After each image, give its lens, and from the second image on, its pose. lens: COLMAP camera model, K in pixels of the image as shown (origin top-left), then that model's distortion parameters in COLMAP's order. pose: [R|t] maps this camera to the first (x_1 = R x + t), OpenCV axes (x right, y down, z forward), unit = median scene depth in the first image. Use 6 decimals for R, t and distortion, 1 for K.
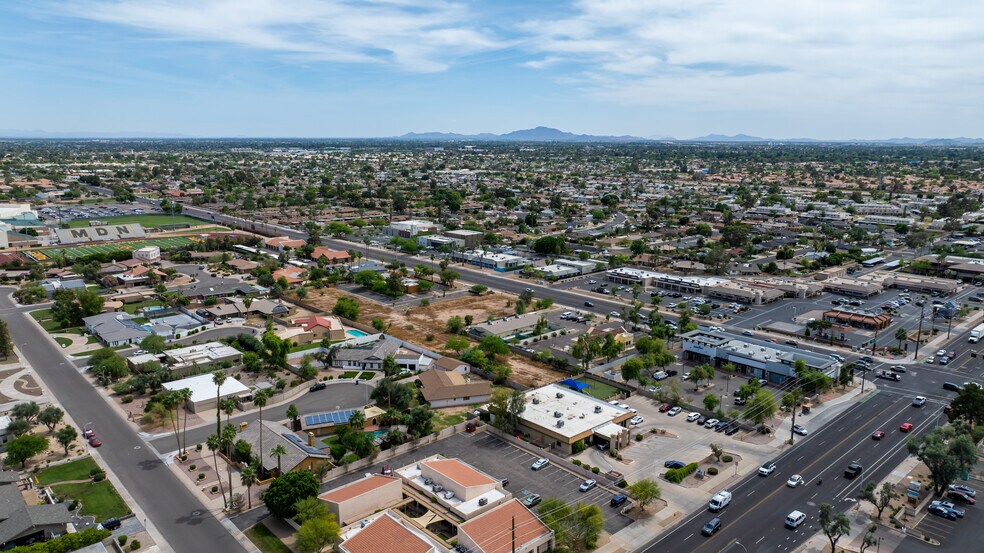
lens RADIAL K [[689.1, 0, 495.0], [0, 689.1, 285.4], [0, 0, 1]] dist [-0.040986, 0.046432]
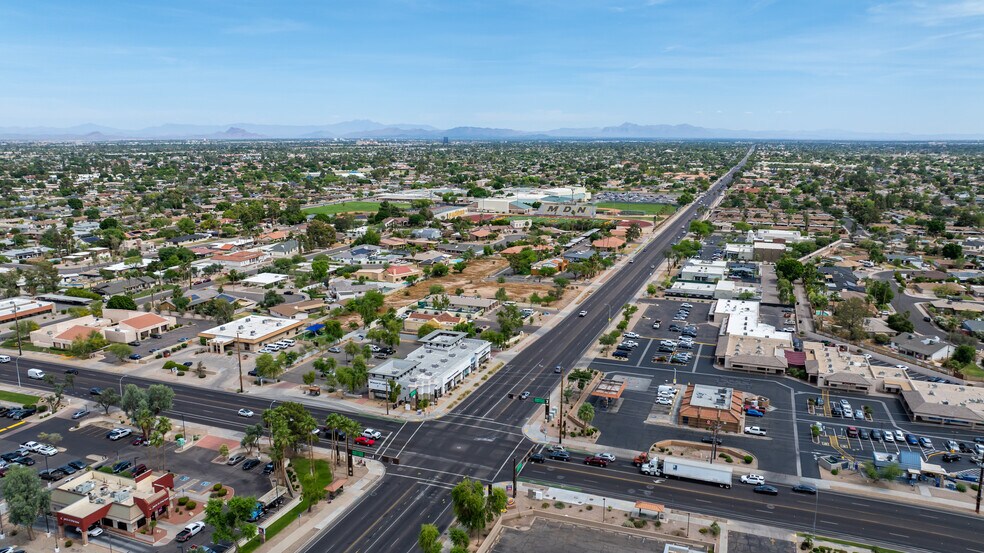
lens RADIAL K [[689.1, 0, 499.3], [0, 689.1, 268.8], [0, 0, 1]] dist [-0.040986, 0.046432]
pose [[0.444879, 0.164180, -0.880413, 0.703623], [-0.187309, 0.978369, 0.087798, -0.072824], [0.875784, 0.125850, 0.466008, 0.344116]]
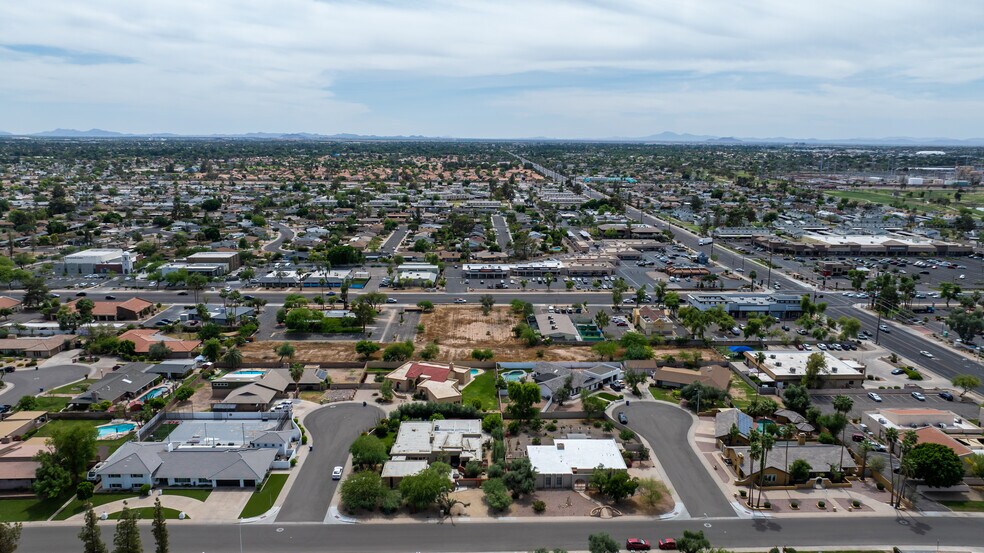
lens RADIAL K [[689.1, 0, 496.3], [0, 689.1, 281.4], [0, 0, 1]] dist [-0.040986, 0.046432]
pose [[0.652389, -0.155261, 0.741810, -0.523880], [0.153585, 0.985566, 0.071208, -0.063172], [-0.742159, 0.067475, 0.666819, 0.256904]]
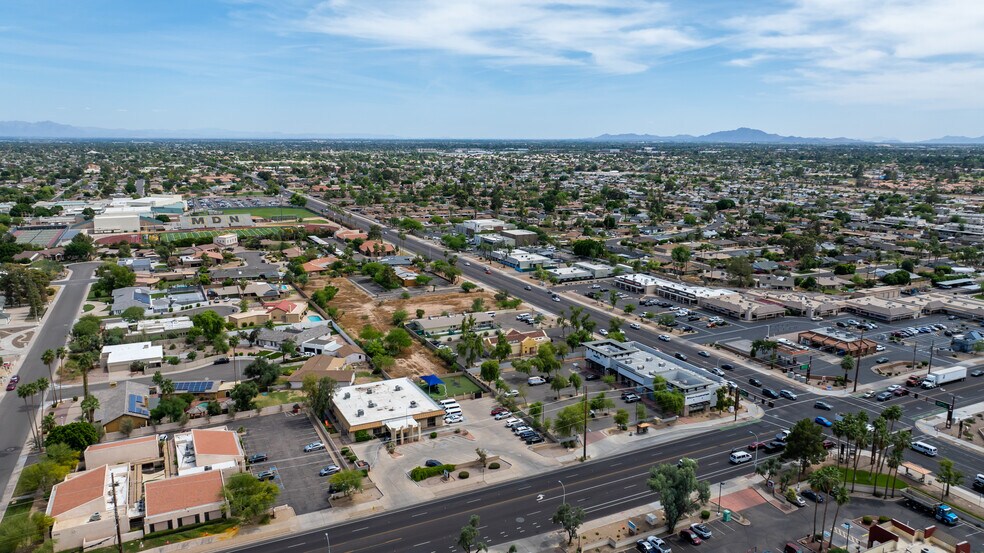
lens RADIAL K [[689.1, 0, 494.5], [0, 689.1, 279.7], [0, 0, 1]] dist [-0.040986, 0.046432]
pose [[0.961827, 0.055175, -0.268039, 0.235701], [-0.057857, 0.998323, -0.002114, -0.003788], [0.267473, 0.017541, 0.963406, 0.021348]]
